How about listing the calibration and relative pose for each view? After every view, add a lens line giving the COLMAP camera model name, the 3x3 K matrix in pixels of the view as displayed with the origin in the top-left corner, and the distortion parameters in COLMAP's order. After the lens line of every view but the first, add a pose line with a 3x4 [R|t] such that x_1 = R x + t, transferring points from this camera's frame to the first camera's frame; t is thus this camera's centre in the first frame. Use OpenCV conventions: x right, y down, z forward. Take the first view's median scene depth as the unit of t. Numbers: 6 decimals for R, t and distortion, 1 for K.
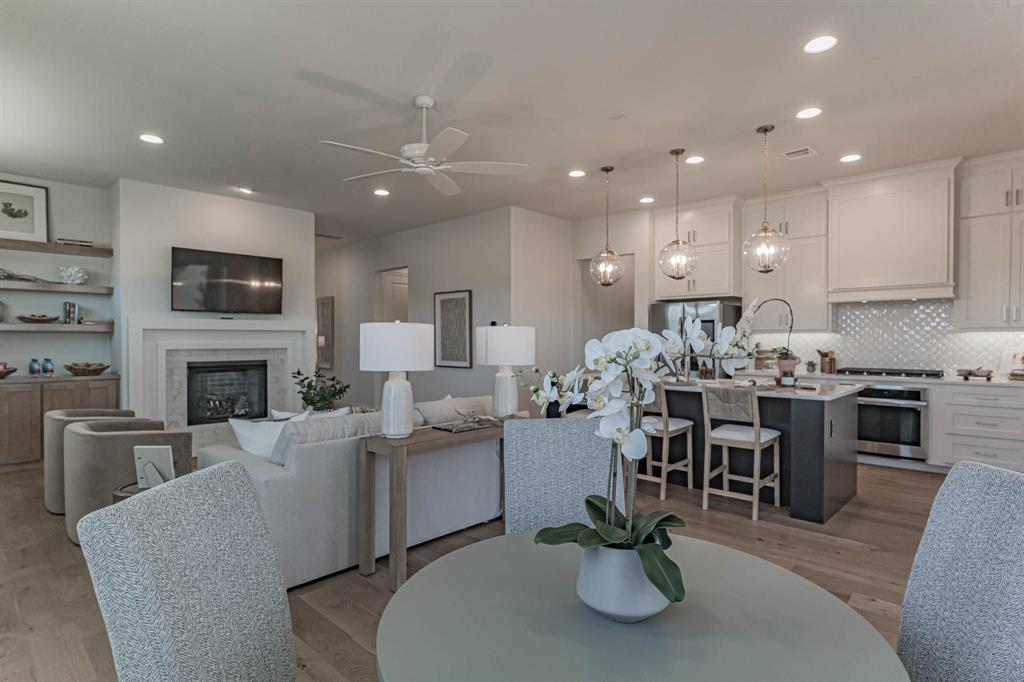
lens RADIAL K [[534.1, 0, 515.9], [0, 534.1, 349.6], [0, 0, 1]] dist [-0.003128, 0.001742]
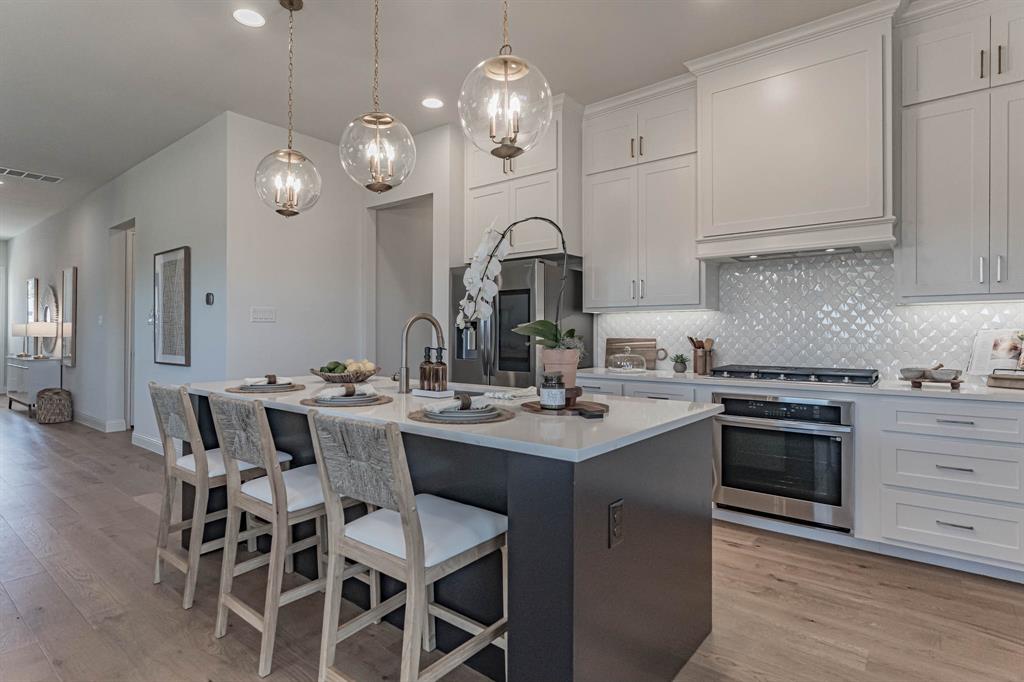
lens RADIAL K [[534.1, 0, 505.4], [0, 534.1, 335.7], [0, 0, 1]] dist [-0.003128, 0.001742]
pose [[0.997601, 0.002730, 0.069168, 0.353917], [-0.001313, 0.999788, -0.020532, 0.013651], [-0.069210, 0.020392, 0.997394, 0.445207]]
